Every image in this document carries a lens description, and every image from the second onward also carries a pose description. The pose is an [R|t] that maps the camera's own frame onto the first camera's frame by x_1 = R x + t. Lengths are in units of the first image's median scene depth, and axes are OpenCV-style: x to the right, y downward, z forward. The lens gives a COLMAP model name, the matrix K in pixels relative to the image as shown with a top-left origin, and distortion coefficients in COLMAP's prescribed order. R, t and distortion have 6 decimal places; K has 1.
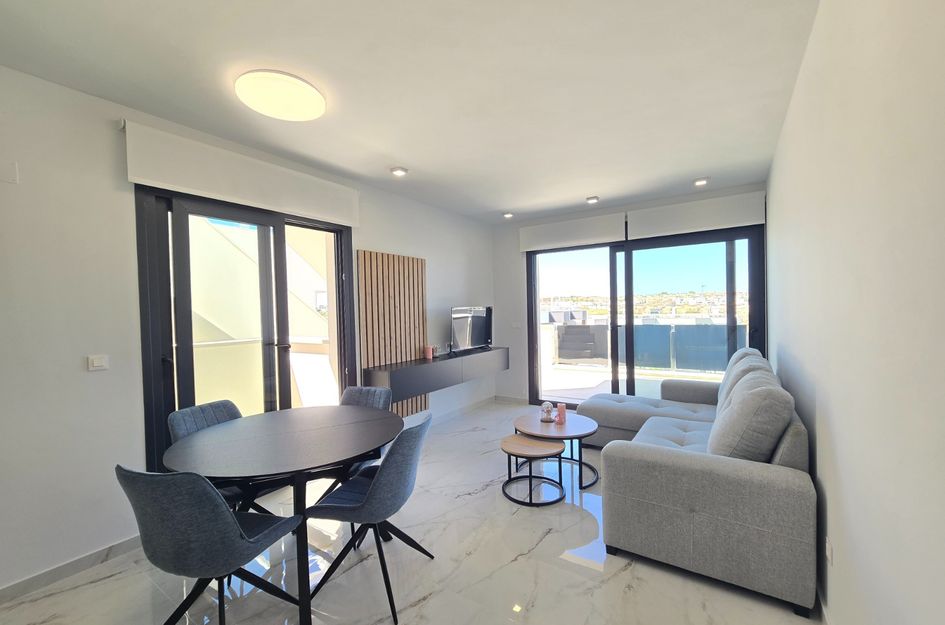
lens RADIAL K [[386.1, 0, 472.0], [0, 386.1, 316.4], [0, 0, 1]] dist [-0.006302, 0.001273]
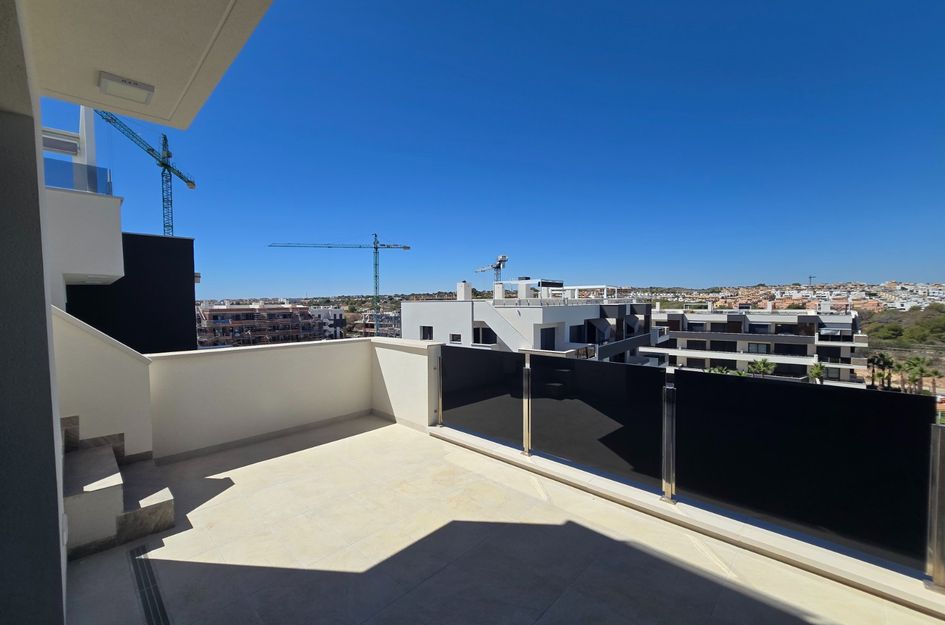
lens RADIAL K [[386.1, 0, 479.6], [0, 386.1, 313.7], [0, 0, 1]] dist [-0.006302, 0.001273]
pose [[0.985355, 0.021635, -0.169140, 0.711362], [-0.018359, 0.999613, 0.020908, -0.054704], [0.169527, -0.017496, 0.985370, 1.088914]]
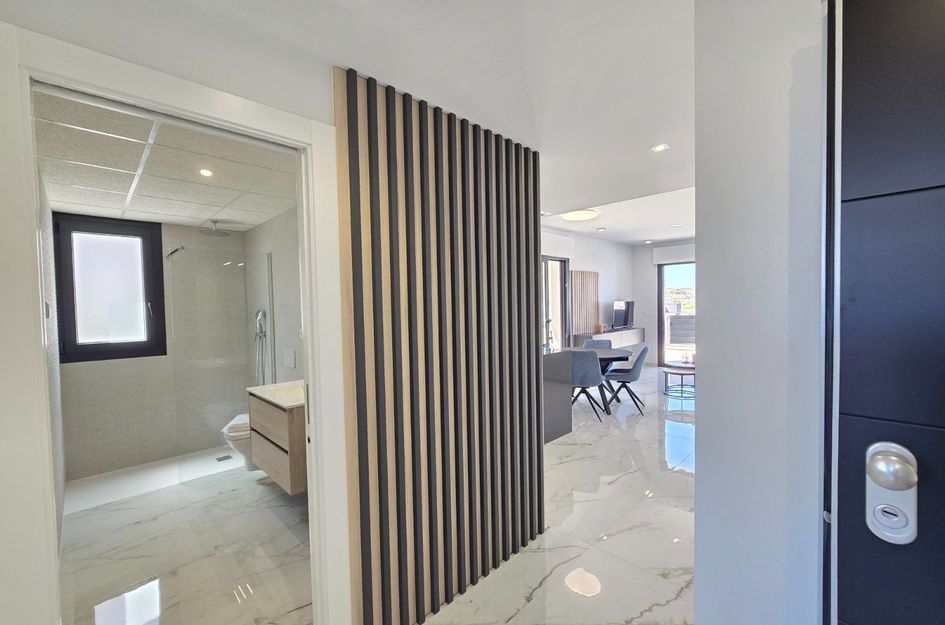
lens RADIAL K [[386.1, 0, 470.5], [0, 386.1, 316.0], [0, 0, 1]] dist [-0.006302, 0.001273]
pose [[0.979794, 0.007457, -0.199871, -0.360737], [-0.004214, 0.999853, 0.016643, 0.015128], [0.199966, -0.015464, 0.979681, -0.818216]]
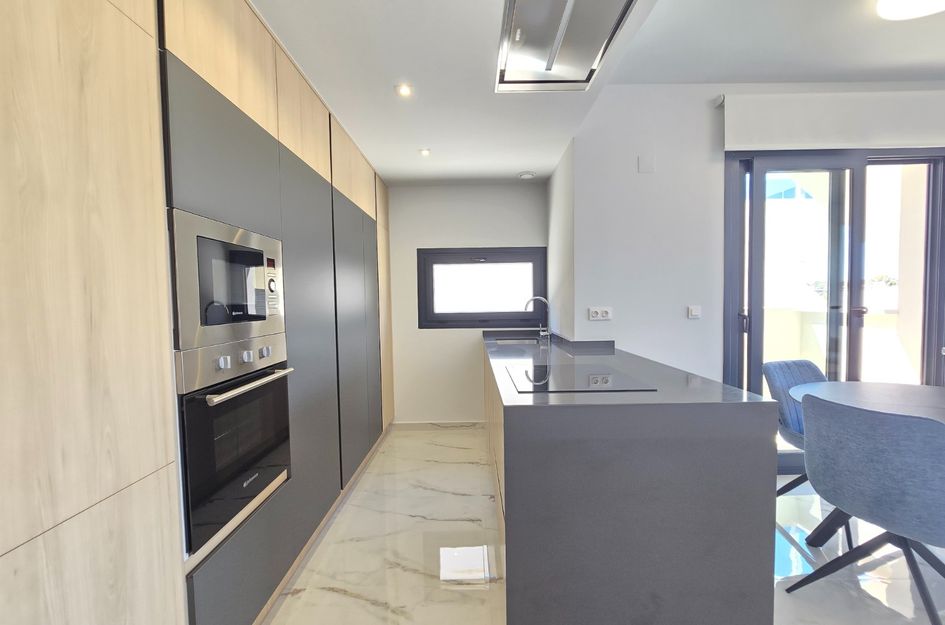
lens RADIAL K [[386.1, 0, 471.4], [0, 386.1, 317.5], [0, 0, 1]] dist [-0.006302, 0.001273]
pose [[0.554352, 0.051141, -0.830710, -0.193362], [-0.010992, 0.998473, 0.054134, 0.042502], [0.832210, -0.020878, 0.554067, -0.127163]]
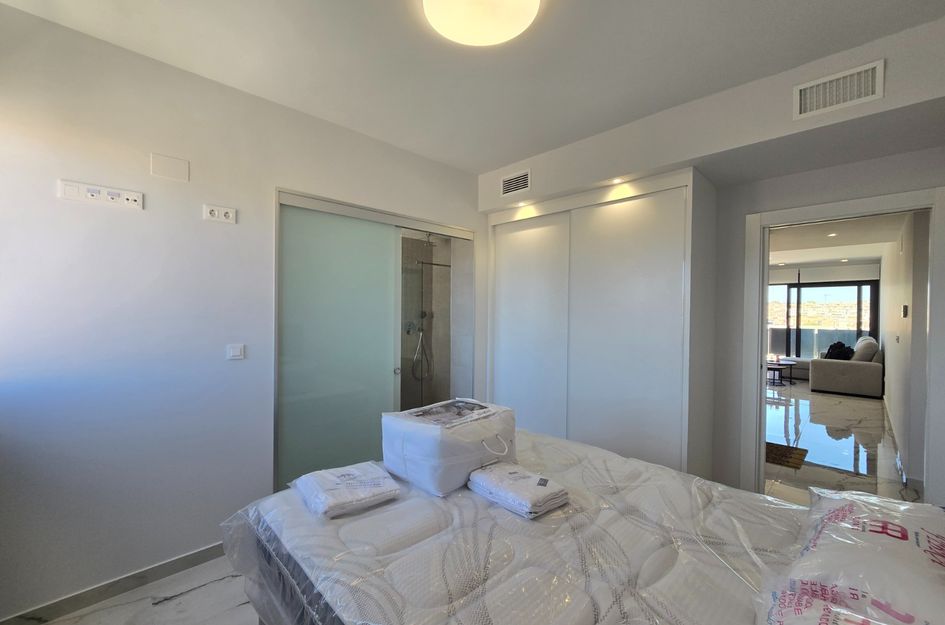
lens RADIAL K [[386.1, 0, 470.5], [0, 386.1, 317.0], [0, 0, 1]] dist [-0.006302, 0.001273]
pose [[0.978606, 0.032511, -0.203161, -0.966446], [-0.033829, 0.999423, -0.003017, 0.047802], [0.202945, 0.009825, 0.979141, -1.465661]]
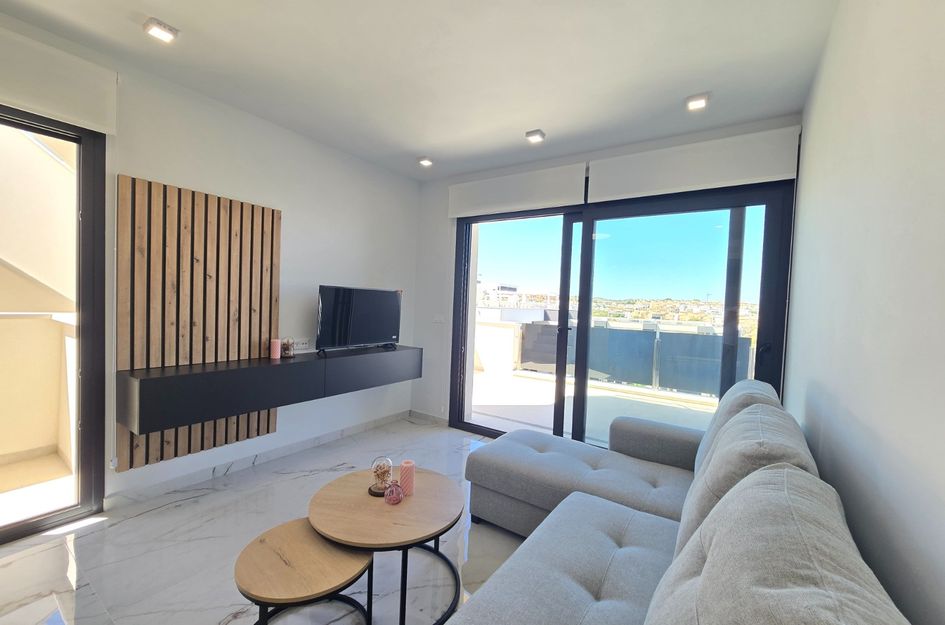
lens RADIAL K [[386.1, 0, 473.6], [0, 386.1, 315.8], [0, 0, 1]] dist [-0.006302, 0.001273]
pose [[0.997845, 0.065530, -0.003287, 0.248275], [-0.065472, 0.997736, 0.015372, 0.002306], [0.004287, -0.015124, 0.999876, 0.358408]]
